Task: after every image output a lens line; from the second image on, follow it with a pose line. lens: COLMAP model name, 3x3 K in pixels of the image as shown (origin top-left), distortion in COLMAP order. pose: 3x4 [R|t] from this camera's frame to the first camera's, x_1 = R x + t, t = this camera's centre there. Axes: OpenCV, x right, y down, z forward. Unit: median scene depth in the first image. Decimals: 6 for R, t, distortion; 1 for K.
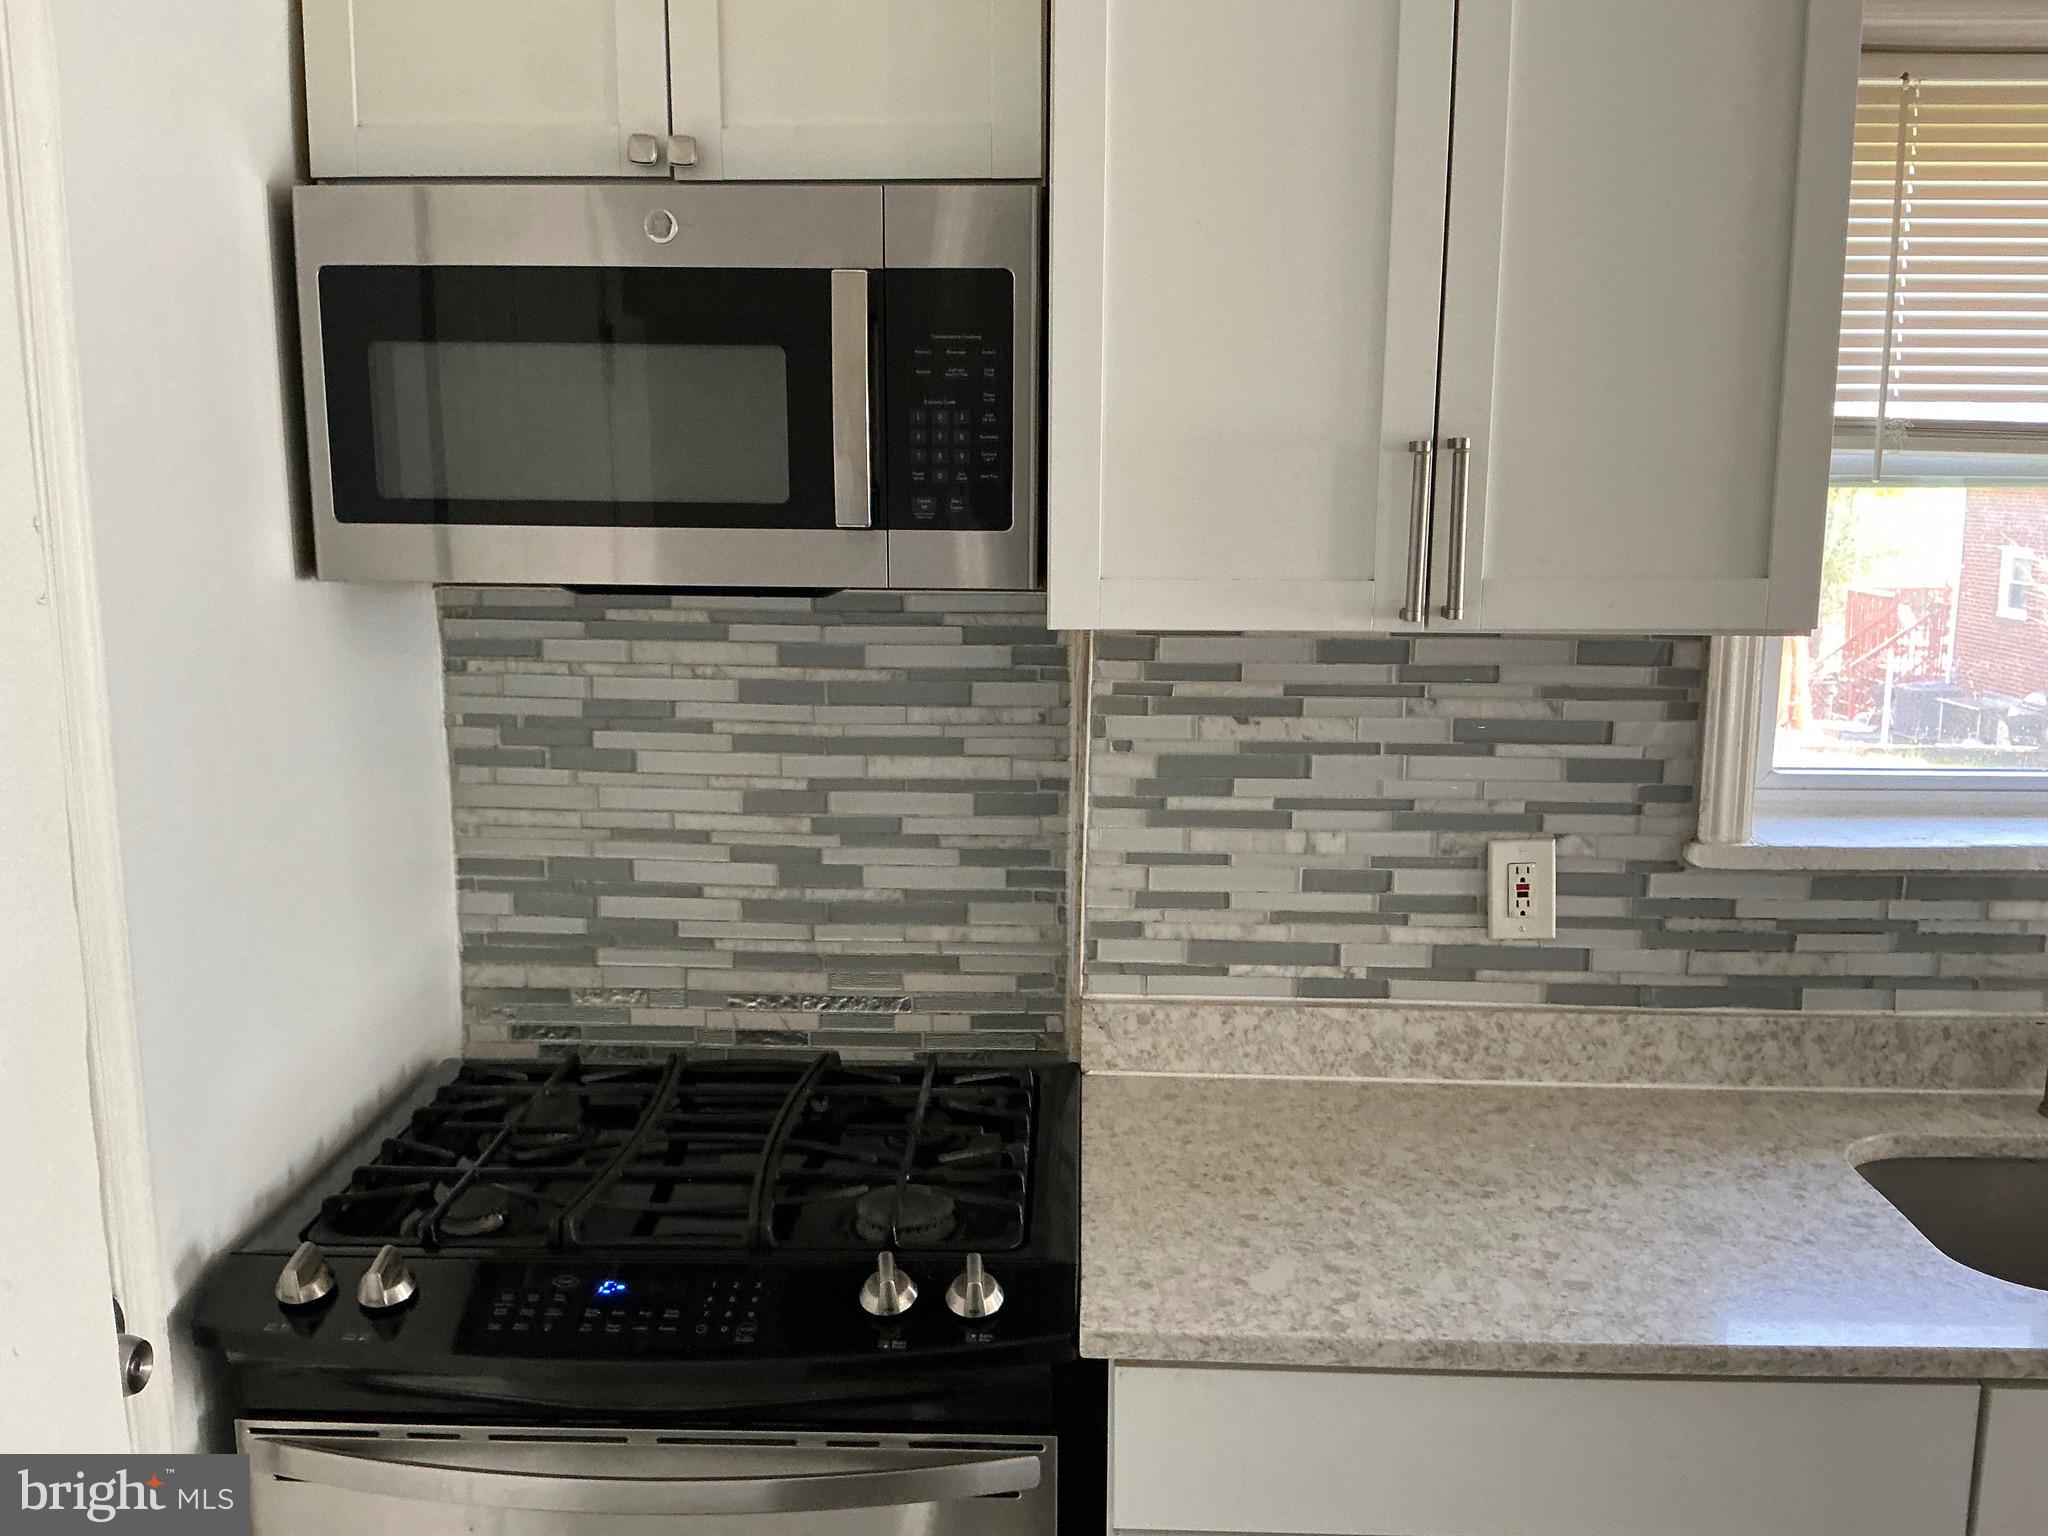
lens RADIAL K [[1694.8, 0, 1020.6], [0, 1694.8, 764.1], [0, 0, 1]] dist [0.163443, -0.332403]
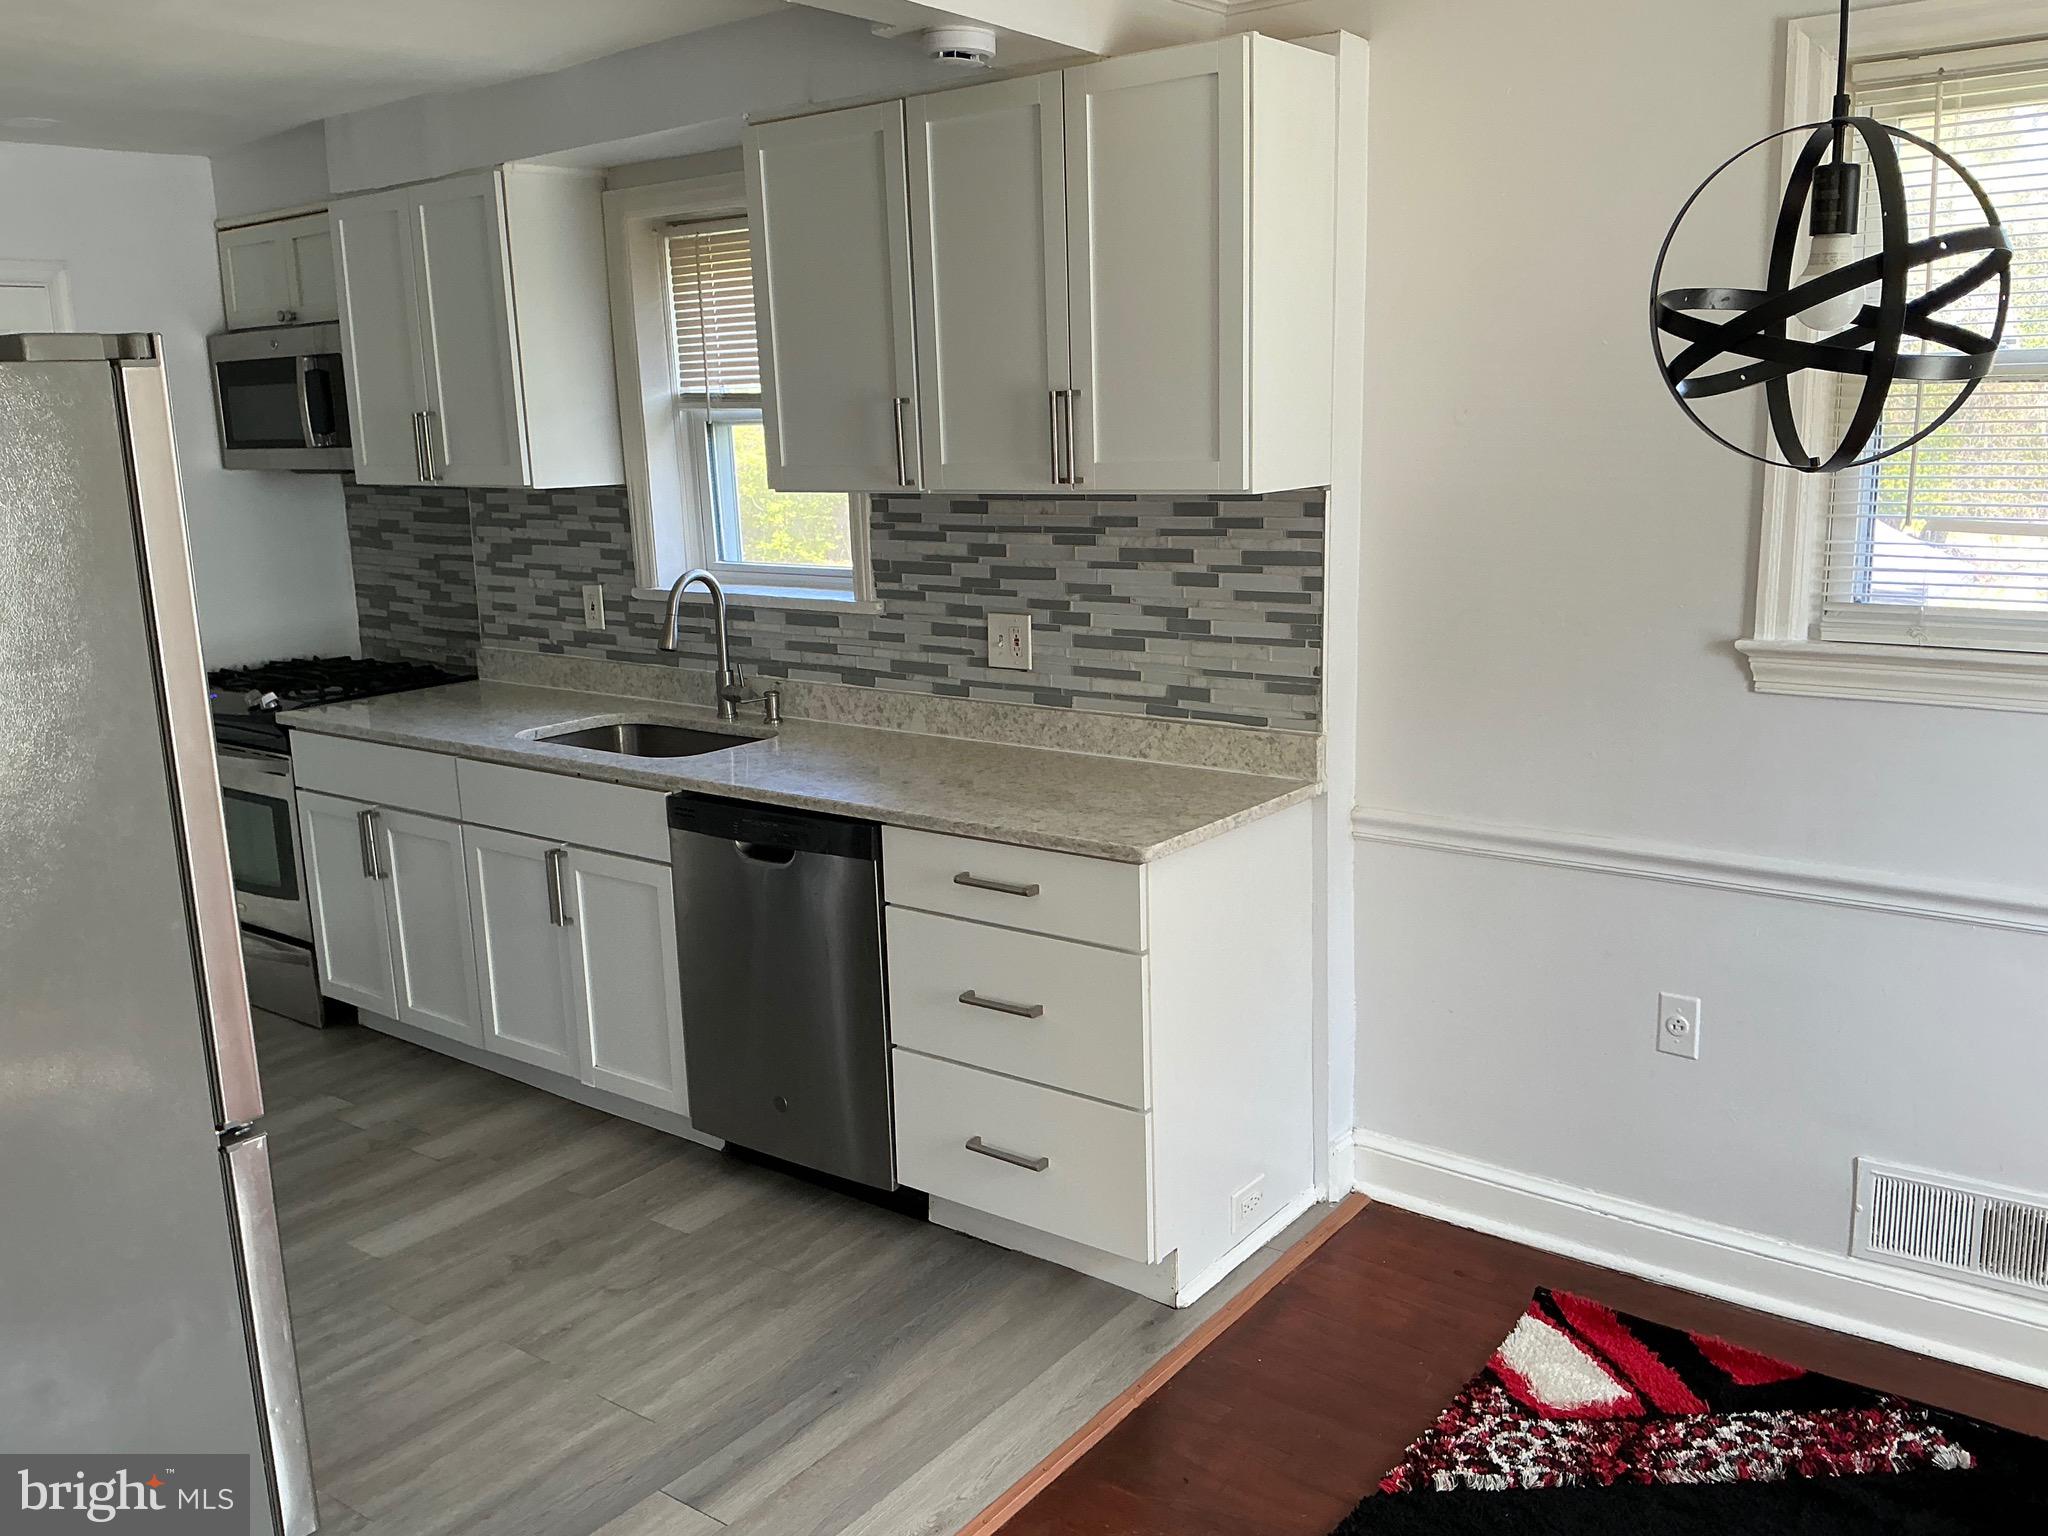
lens RADIAL K [[1694.8, 0, 1020.6], [0, 1694.8, 764.1], [0, 0, 1]] dist [0.163443, -0.332403]
pose [[0.810901, 0.092878, -0.577766, 2.081920], [-0.069473, 0.995621, 0.062543, 0.099317], [0.581045, -0.010577, 0.813803, -0.520177]]
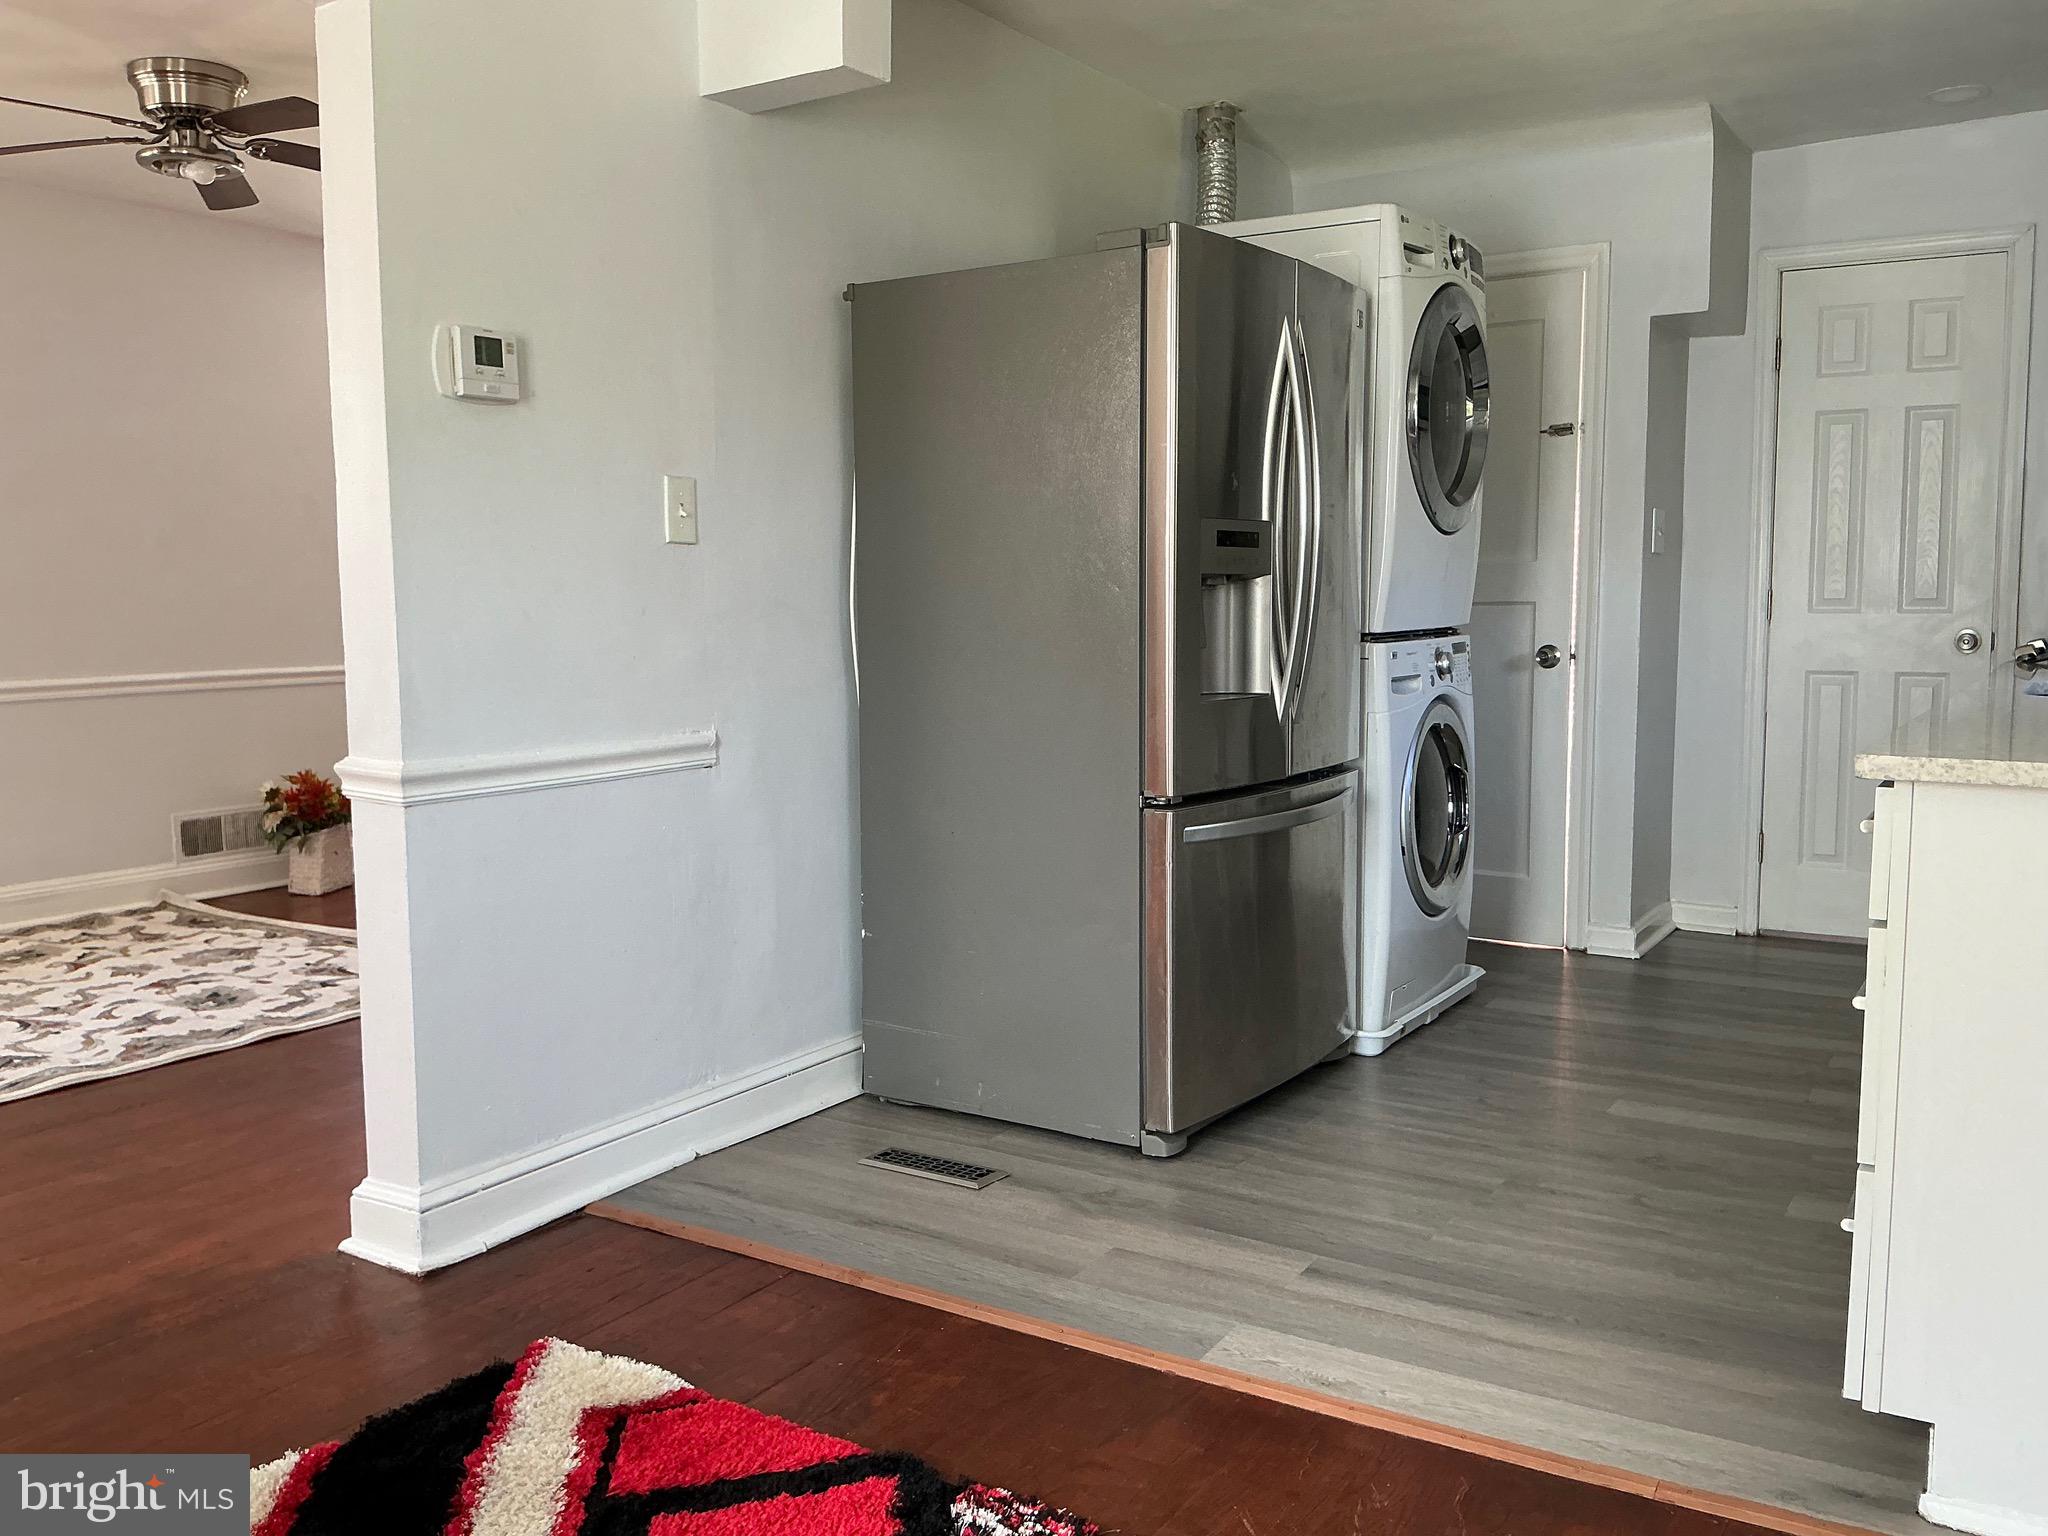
lens RADIAL K [[1694.8, 0, 1020.6], [0, 1694.8, 764.1], [0, 0, 1]] dist [0.163443, -0.332403]
pose [[-0.508859, 0.088074, -0.856332, 2.421906], [-0.143184, 0.972237, 0.185079, 0.142414], [0.848858, 0.216792, -0.482121, 0.745402]]
